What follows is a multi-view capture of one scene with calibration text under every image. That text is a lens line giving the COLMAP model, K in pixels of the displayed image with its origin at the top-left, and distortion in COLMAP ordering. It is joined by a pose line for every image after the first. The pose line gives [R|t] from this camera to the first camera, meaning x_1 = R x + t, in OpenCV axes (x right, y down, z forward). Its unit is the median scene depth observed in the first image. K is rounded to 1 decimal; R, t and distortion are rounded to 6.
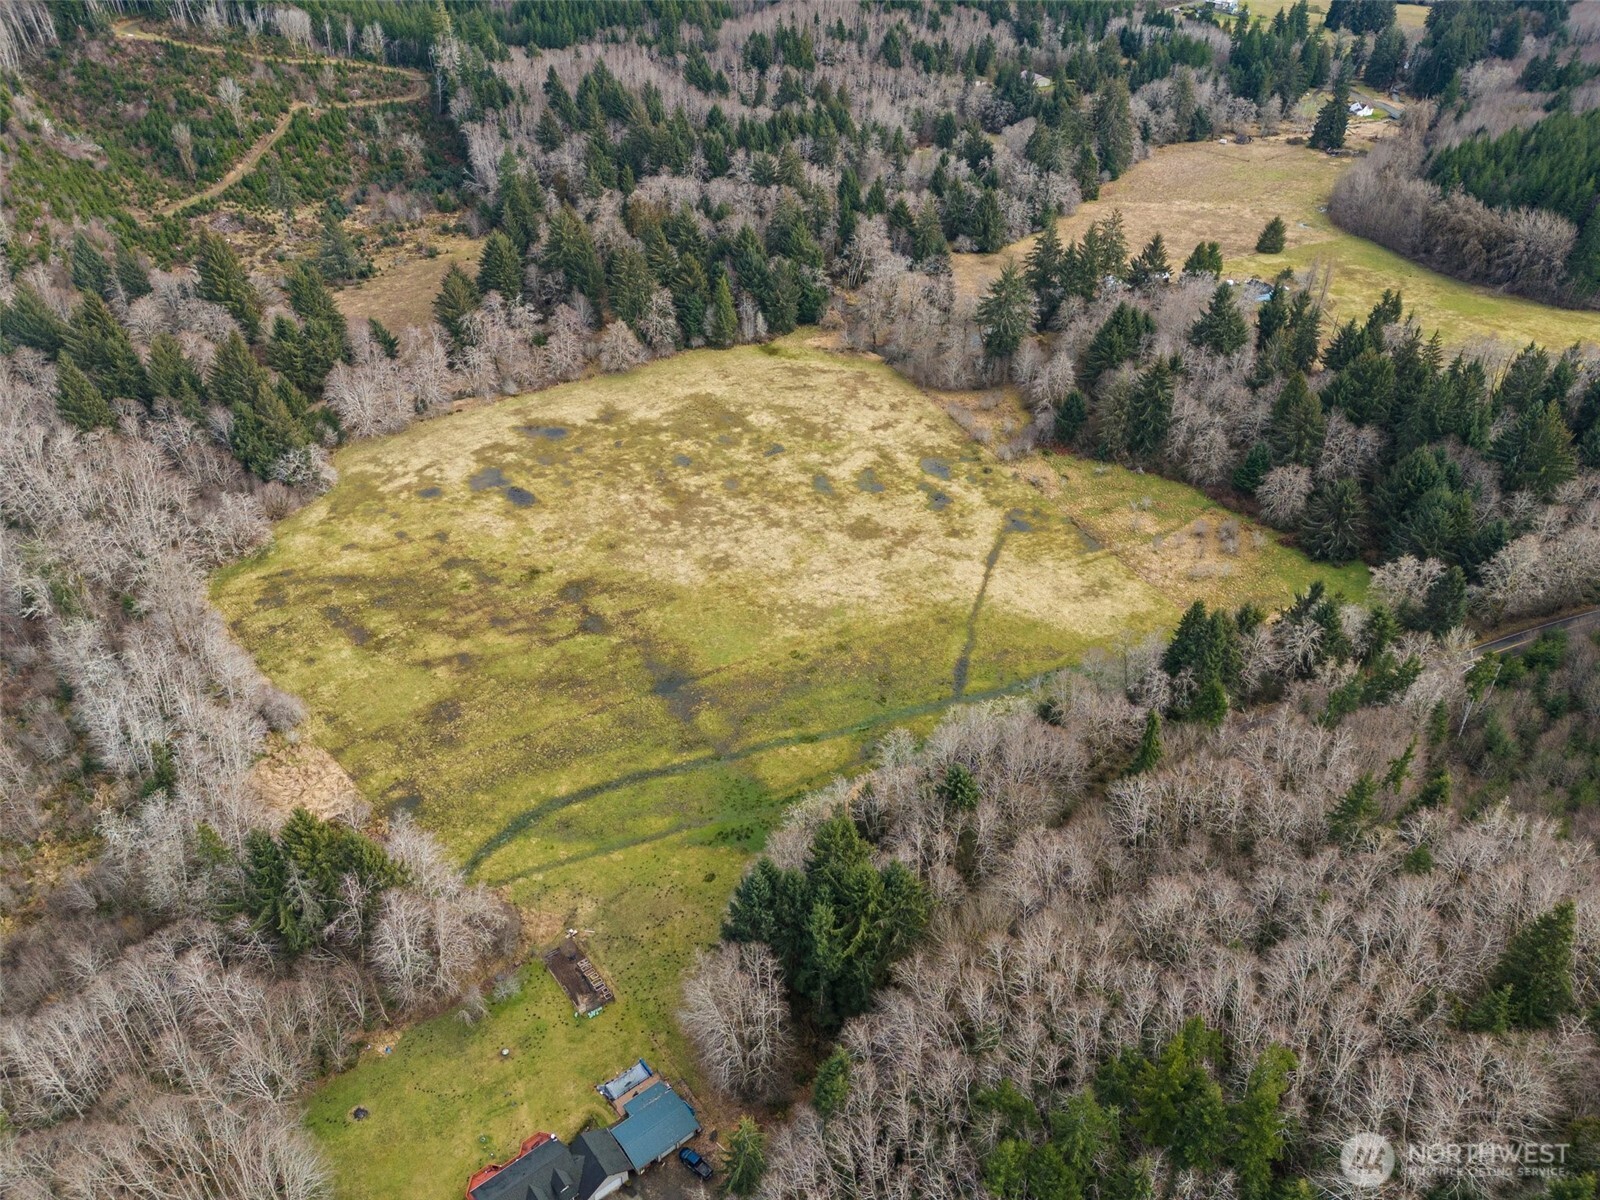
lens RADIAL K [[1163.1, 0, 813.7], [0, 1163.1, 593.6], [0, 0, 1]] dist [0.083794, -0.085443]
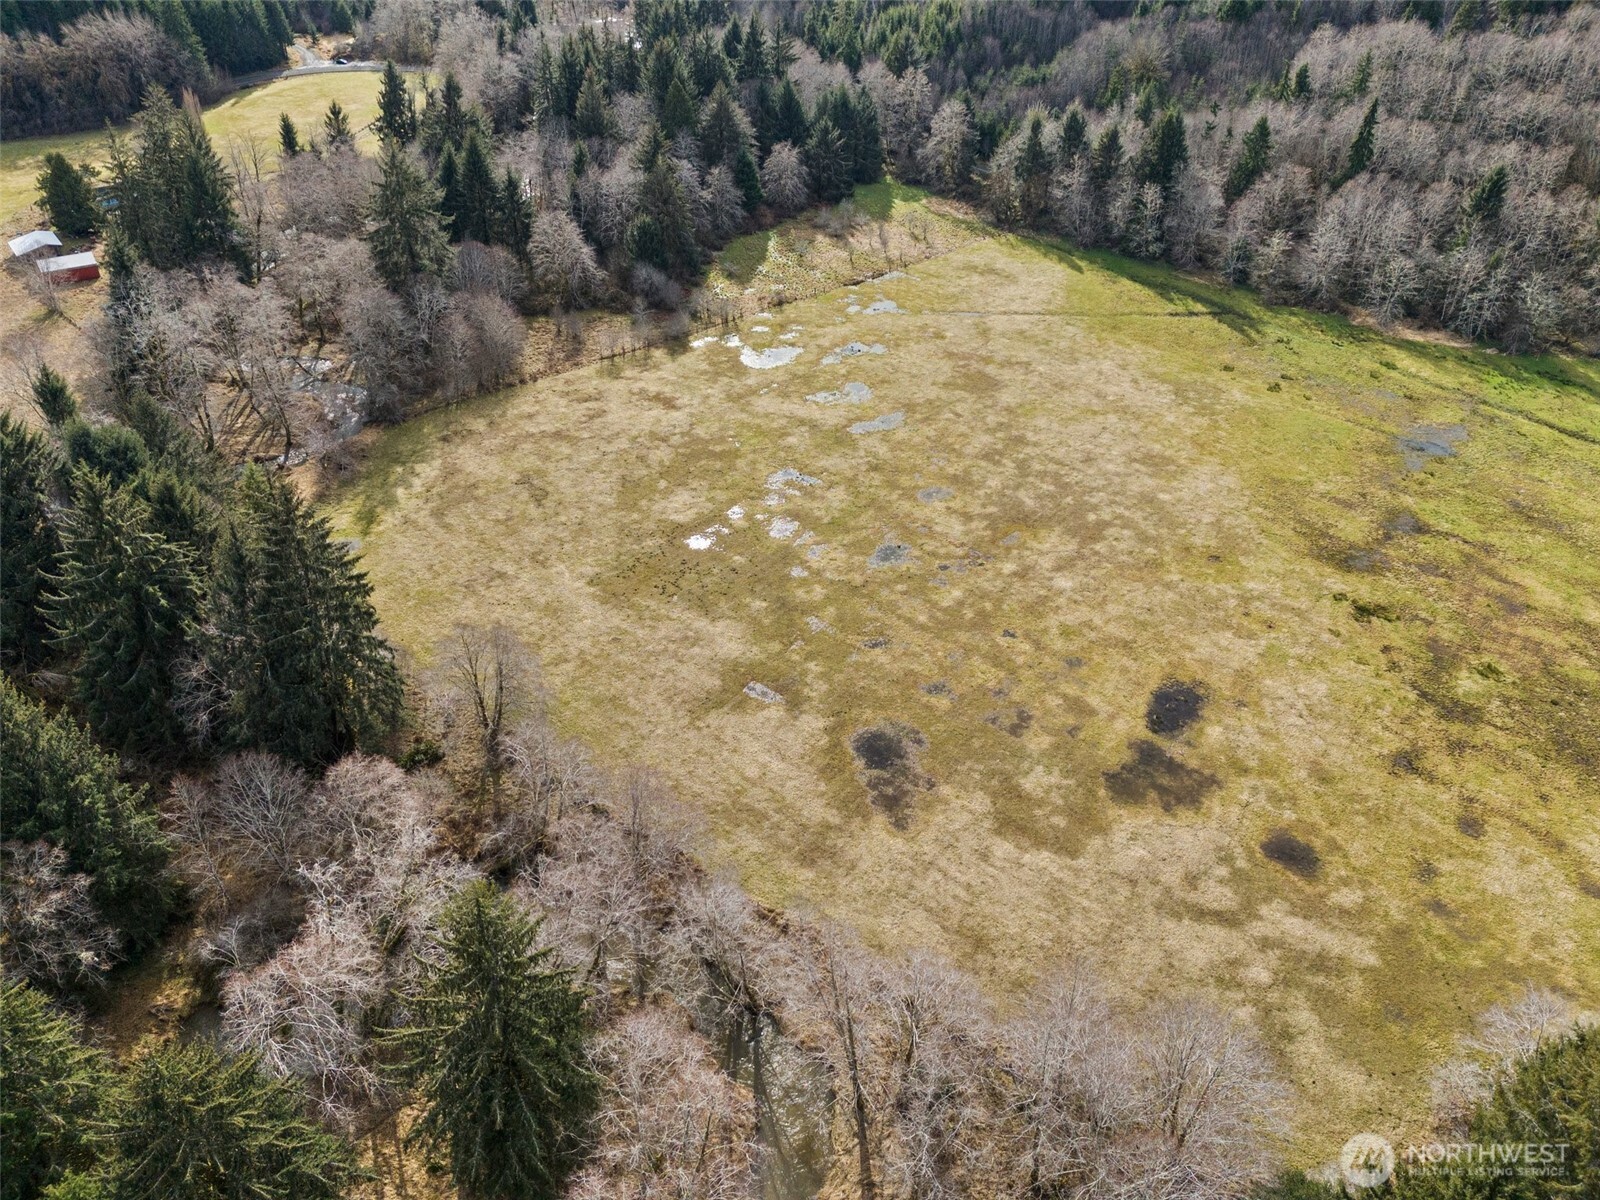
lens RADIAL K [[1163.1, 0, 797.1], [0, 1163.1, 605.7], [0, 0, 1]] dist [0.083794, -0.085443]
pose [[-0.296155, -0.564588, 0.770411, -0.543050], [0.539276, 0.566894, 0.622746, -0.473191], [-0.788336, 0.599893, 0.136580, 1.045661]]
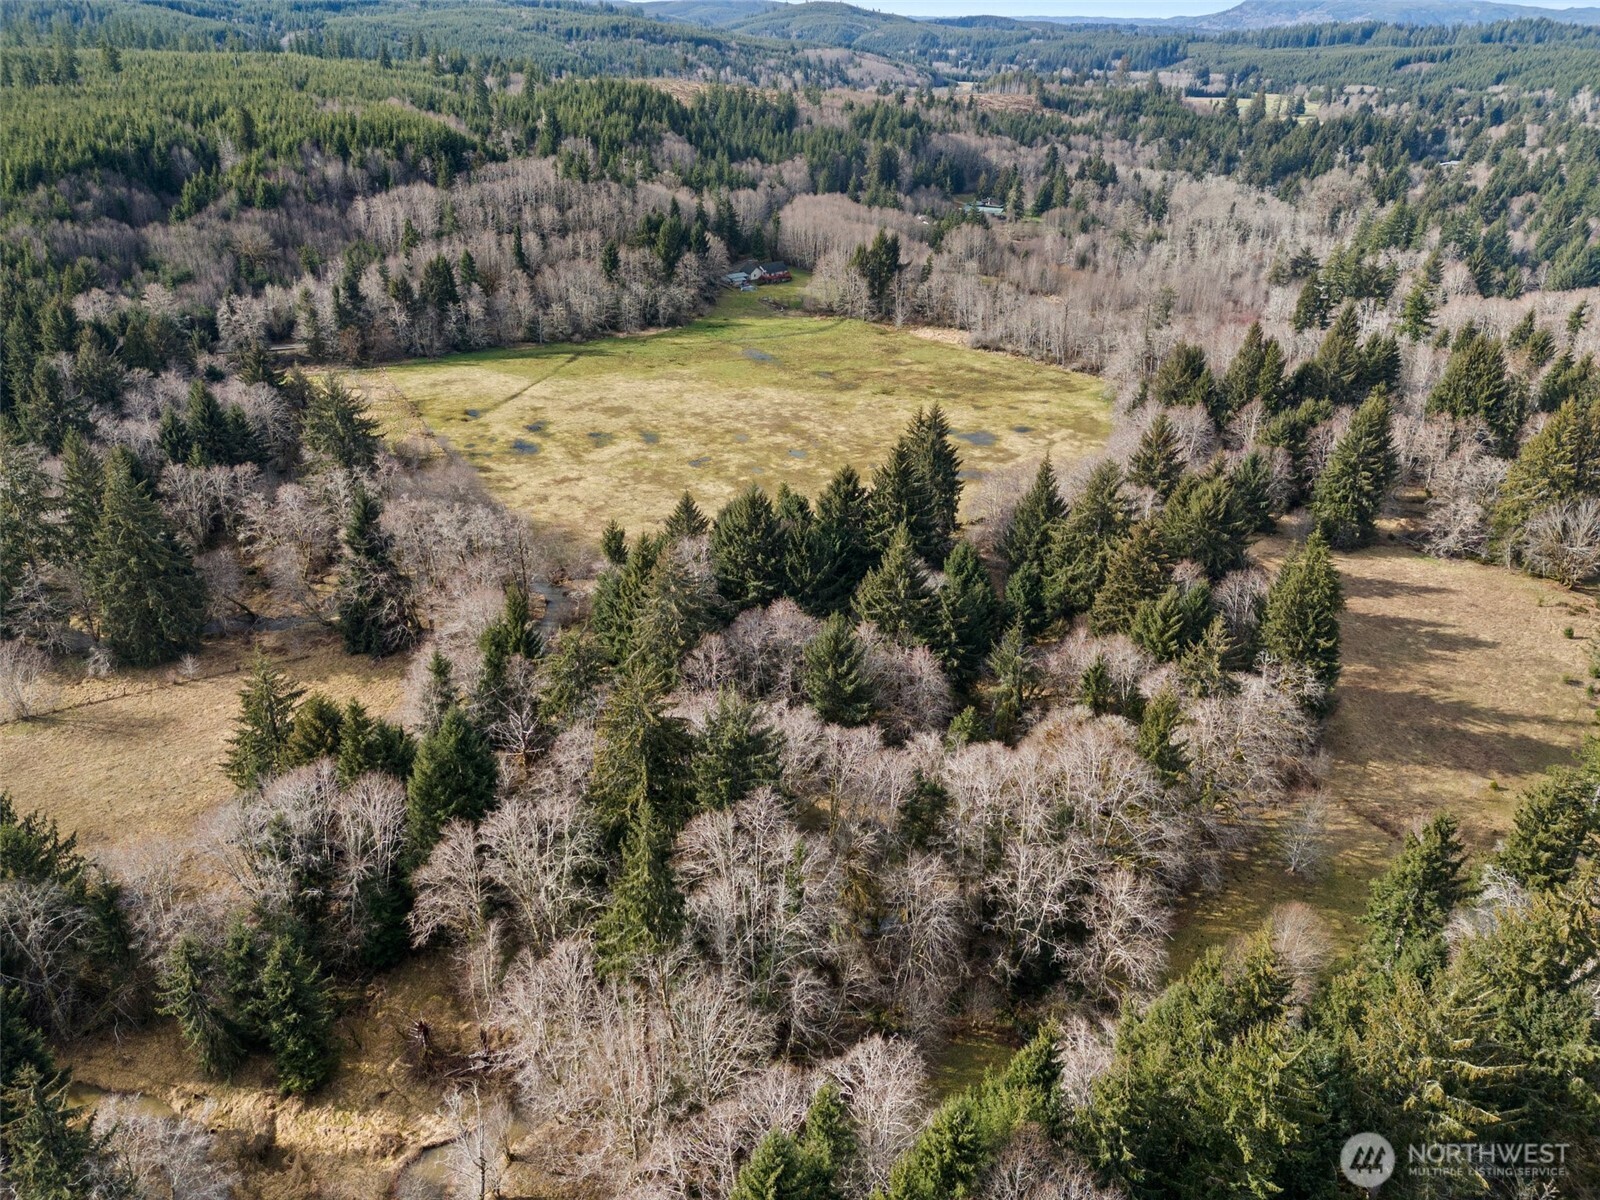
lens RADIAL K [[1163.1, 0, 803.6], [0, 1163.1, 601.4], [0, 0, 1]] dist [0.083794, -0.085443]
pose [[-0.997734, -0.000530, -0.067273, -0.059005], [-0.059637, 0.469756, 0.880780, -0.948887], [0.031135, 0.882796, -0.468723, 1.656861]]
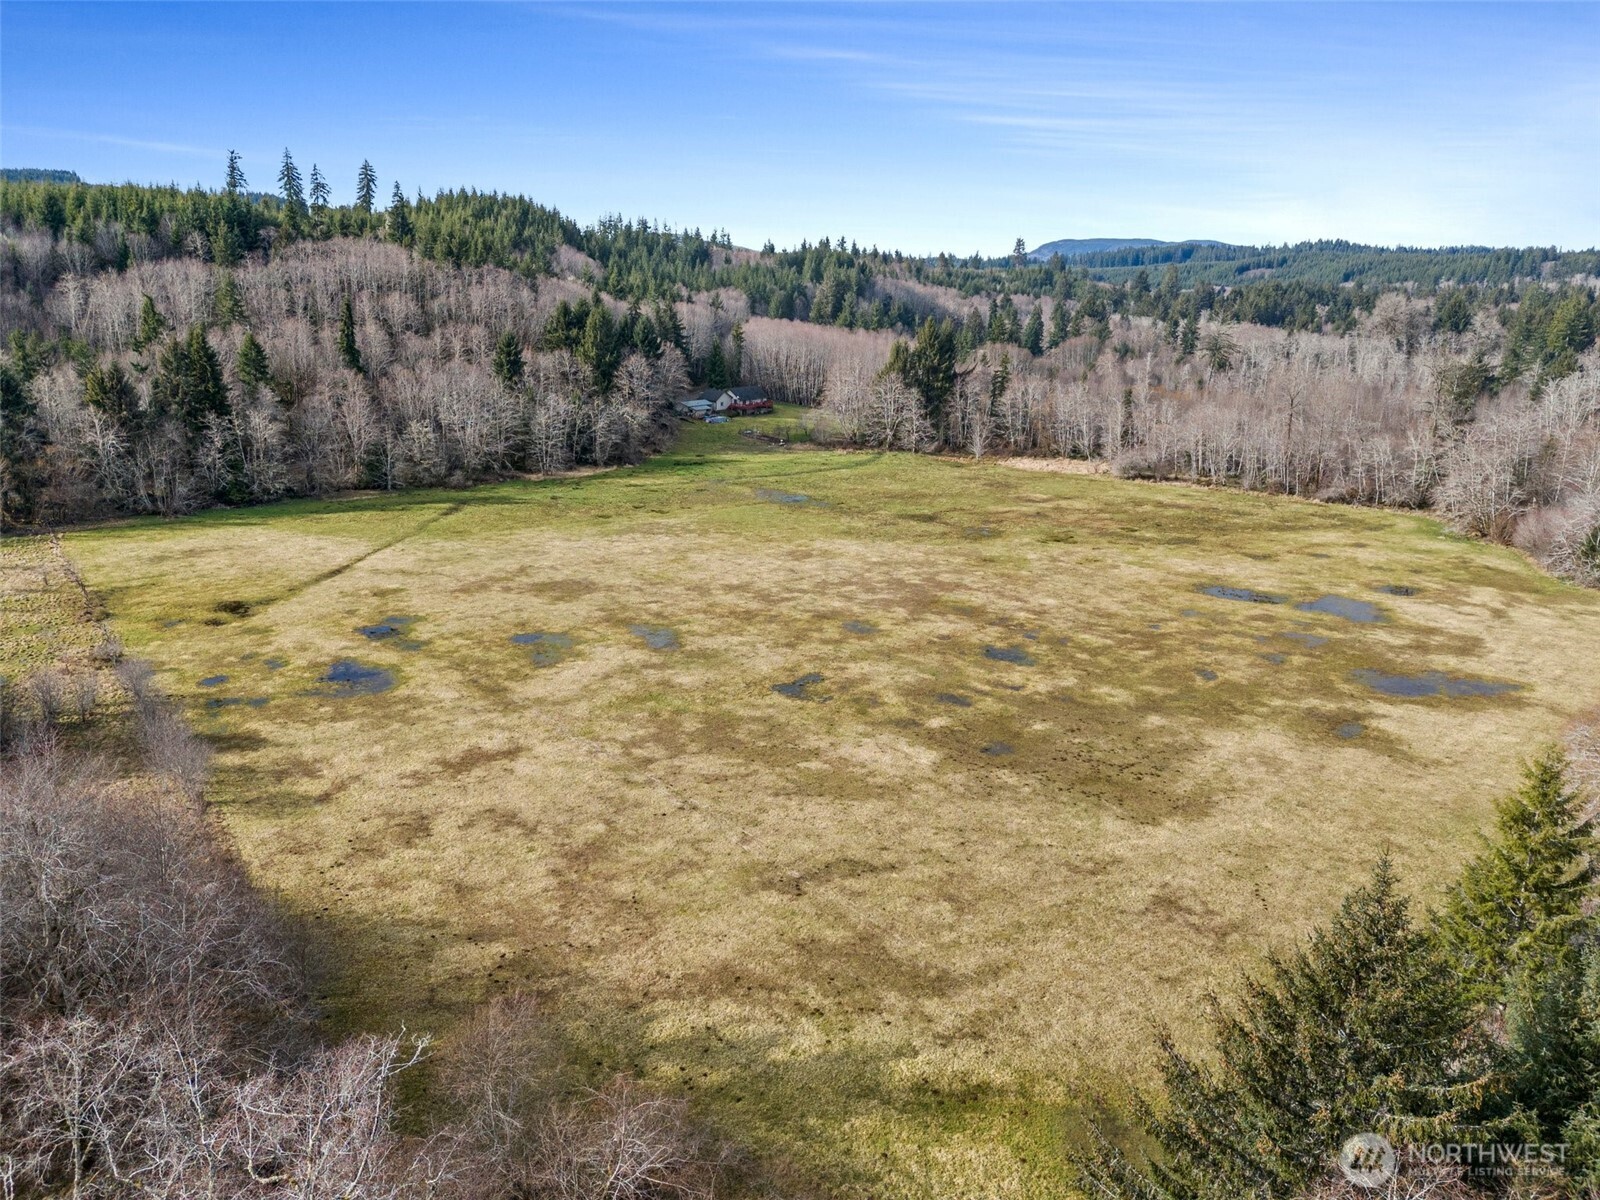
lens RADIAL K [[1163.1, 0, 801.3], [0, 1163.1, 607.9], [0, 0, 1]] dist [0.083794, -0.085443]
pose [[-0.980418, 0.030312, -0.194580, 0.040284], [-0.134019, 0.621264, 0.772056, -0.461417], [0.144288, 0.783015, -0.605036, 1.311341]]
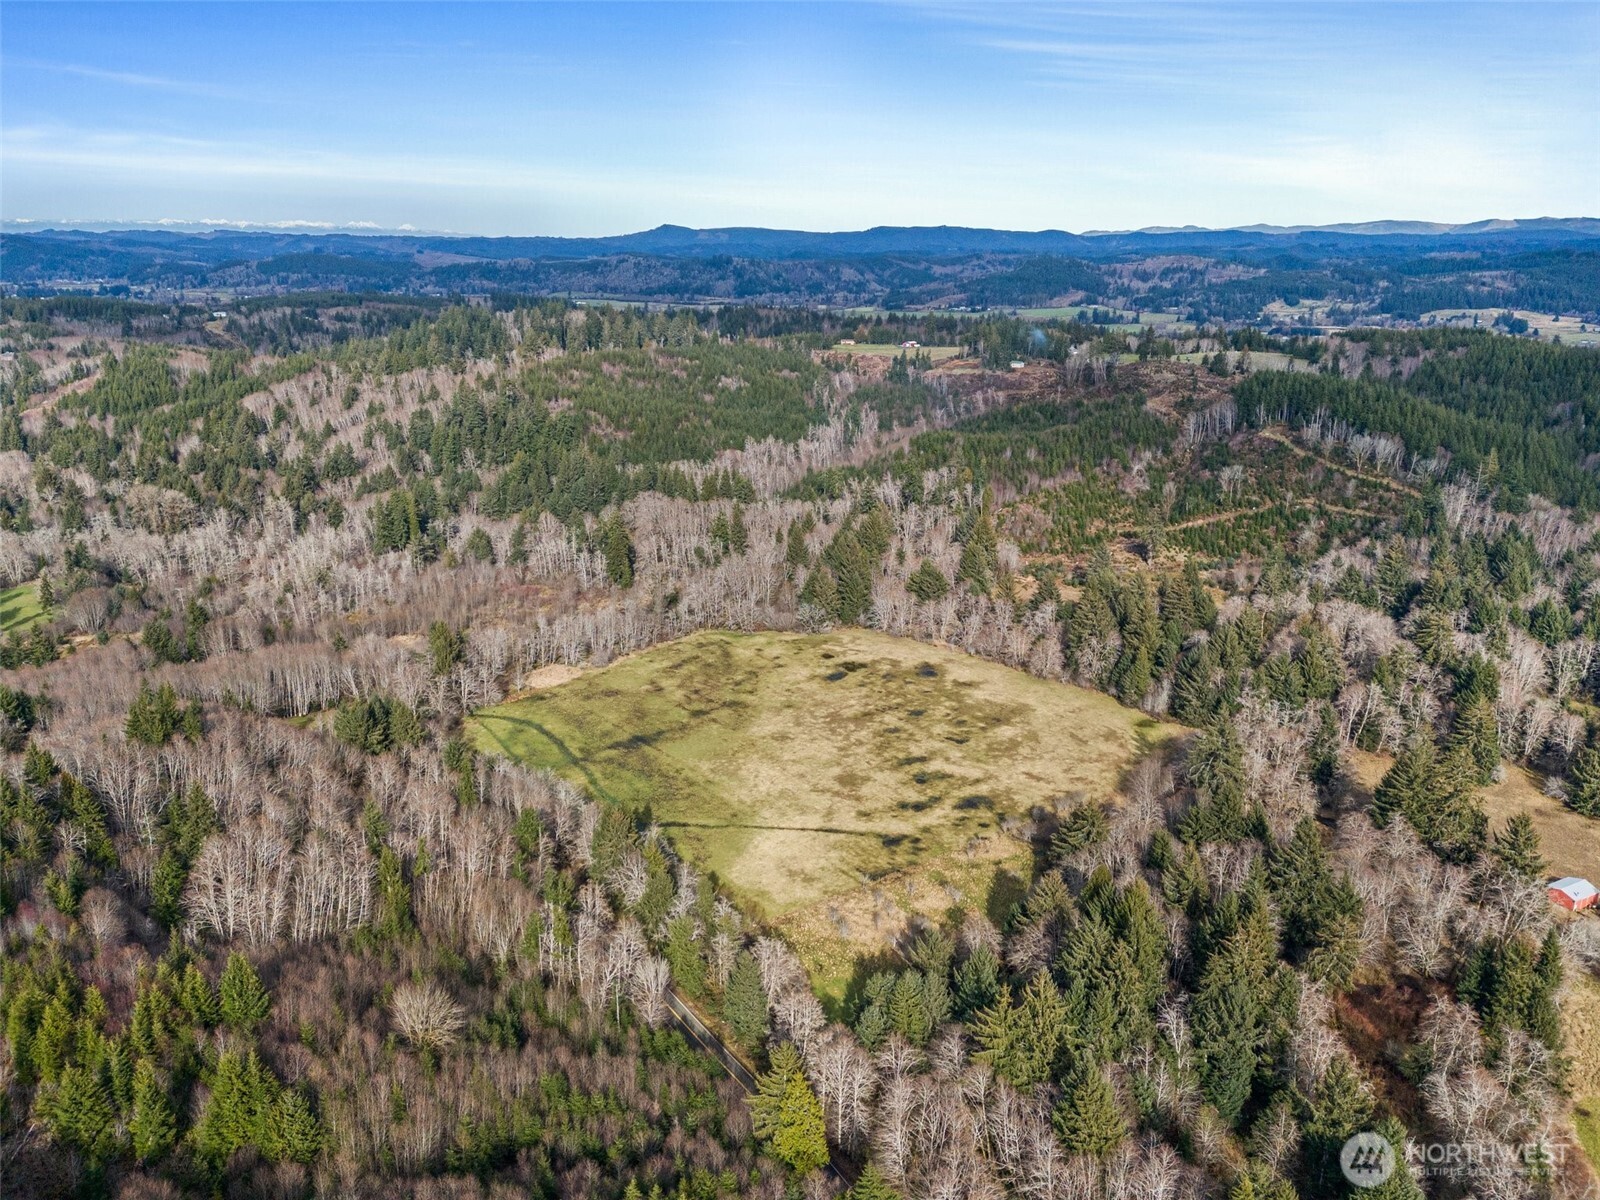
lens RADIAL K [[1163.1, 0, 804.7], [0, 1163.1, 600.5], [0, 0, 1]] dist [0.083794, -0.085443]
pose [[0.184846, 0.273688, -0.943889, 1.103324], [-0.572938, 0.810352, 0.122766, -0.320521], [0.798482, 0.518097, 0.306596, 0.481107]]
